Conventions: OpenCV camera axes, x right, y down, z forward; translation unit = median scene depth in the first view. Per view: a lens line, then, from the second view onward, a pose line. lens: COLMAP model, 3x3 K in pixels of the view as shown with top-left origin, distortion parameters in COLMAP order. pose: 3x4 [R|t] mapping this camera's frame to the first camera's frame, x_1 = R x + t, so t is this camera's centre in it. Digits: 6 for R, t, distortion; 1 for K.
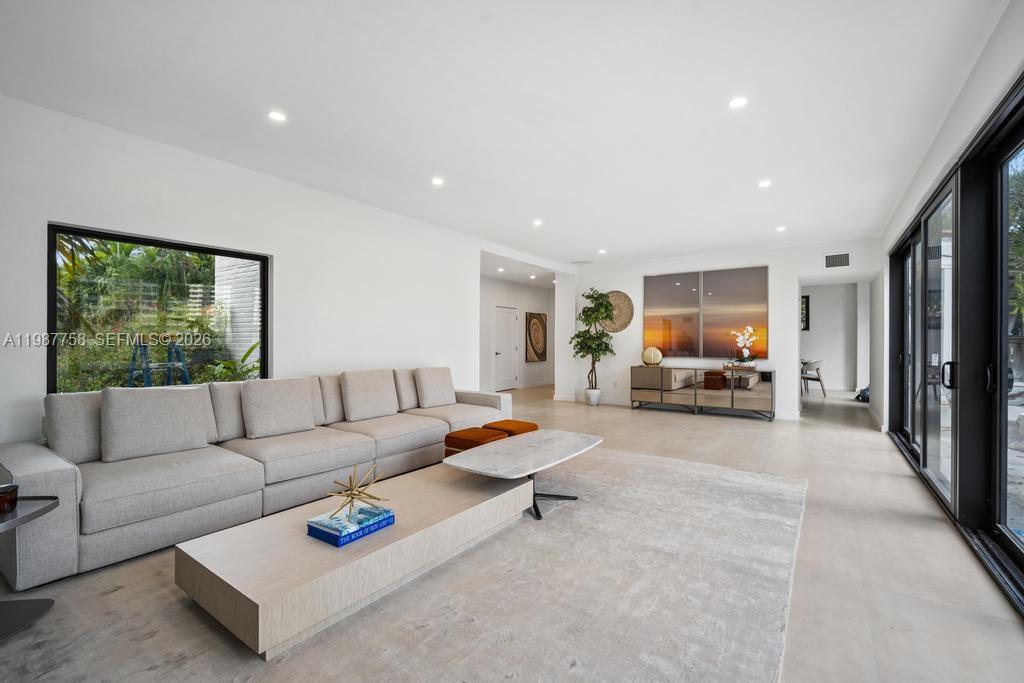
lens RADIAL K [[443.8, 0, 509.2], [0, 443.8, 343.5], [0, 0, 1]] dist [-0.014736, 0.002410]
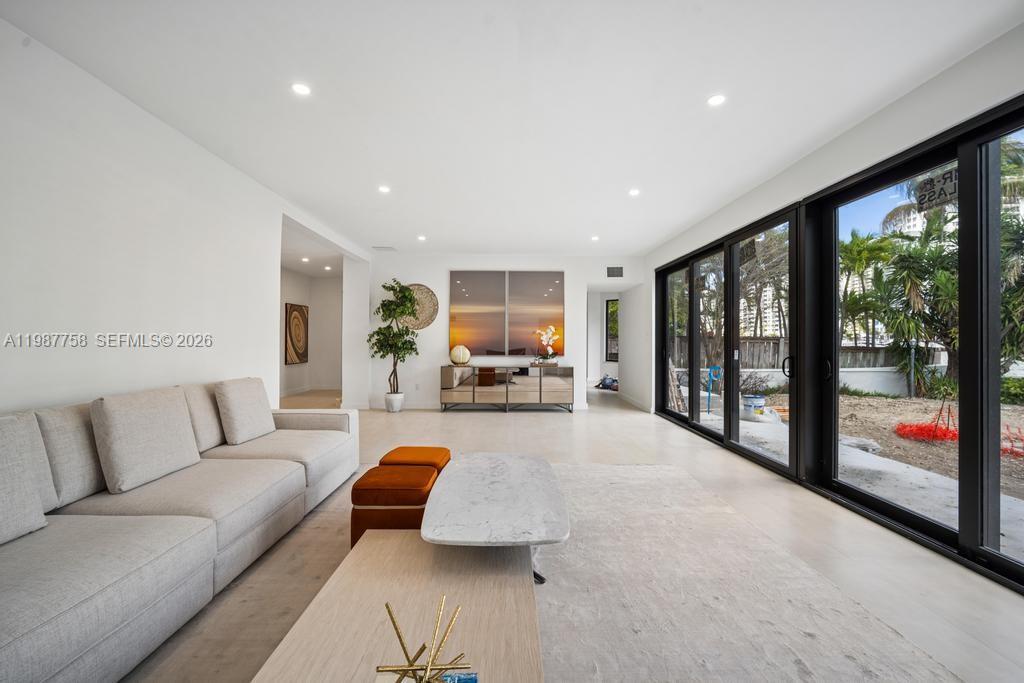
lens RADIAL K [[443.8, 0, 511.4], [0, 443.8, 339.6], [0, 0, 1]] dist [-0.014736, 0.002410]
pose [[0.811228, 0.002821, 0.584722, -0.153896], [-0.000530, 0.999991, -0.004091, -0.000902], [-0.584729, 0.003009, 0.811223, 0.165606]]
